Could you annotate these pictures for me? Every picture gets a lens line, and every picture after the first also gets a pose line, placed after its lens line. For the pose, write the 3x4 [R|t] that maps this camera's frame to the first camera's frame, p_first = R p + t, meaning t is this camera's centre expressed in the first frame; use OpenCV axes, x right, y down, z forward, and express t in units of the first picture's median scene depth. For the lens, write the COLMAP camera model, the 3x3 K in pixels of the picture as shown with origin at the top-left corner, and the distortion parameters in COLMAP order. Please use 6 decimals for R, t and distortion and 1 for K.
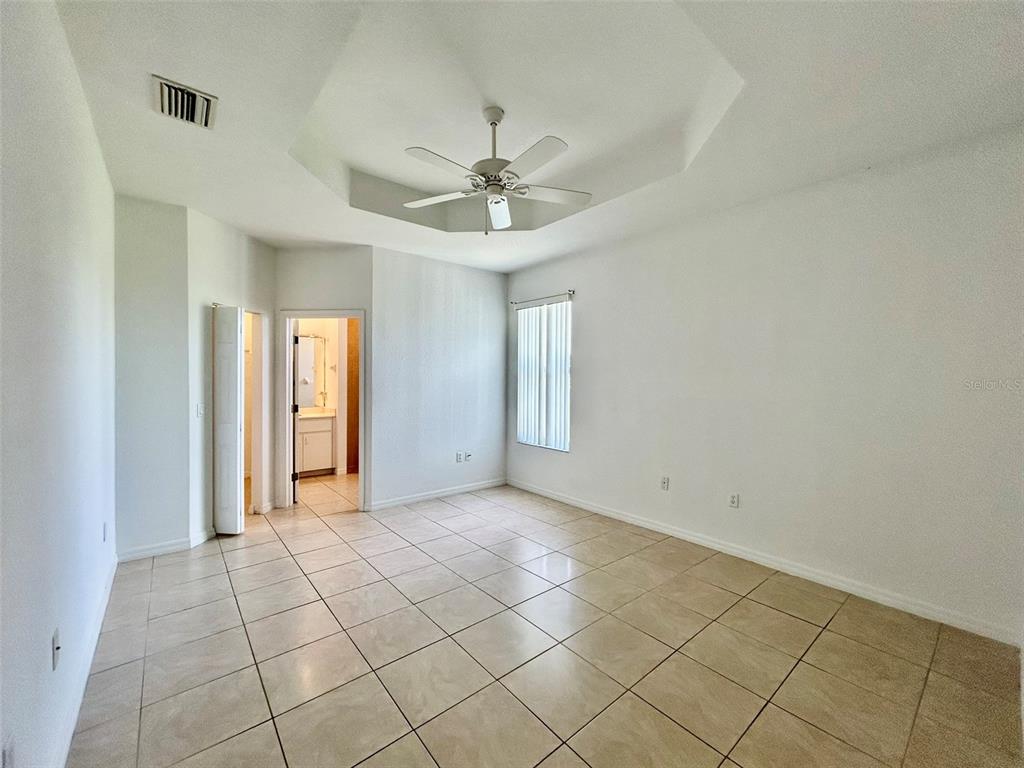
lens RADIAL K [[411.3, 0, 511.5], [0, 411.3, 381.1], [0, 0, 1]] dist [-0.003125, -0.000424]
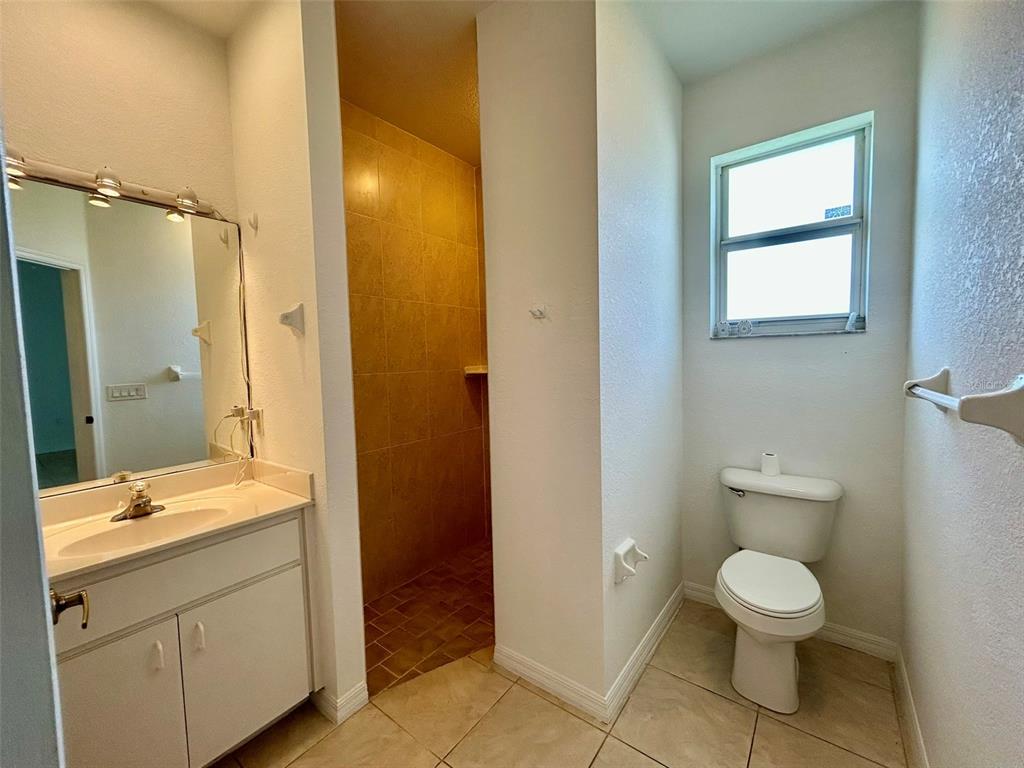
lens RADIAL K [[411.3, 0, 512.7], [0, 411.3, 385.8], [0, 0, 1]] dist [-0.003125, -0.000424]
pose [[0.973959, -0.045199, 0.222174, -0.358802], [0.033268, 0.997811, 0.057153, -0.001308], [-0.224271, -0.048273, 0.973330, 0.717894]]
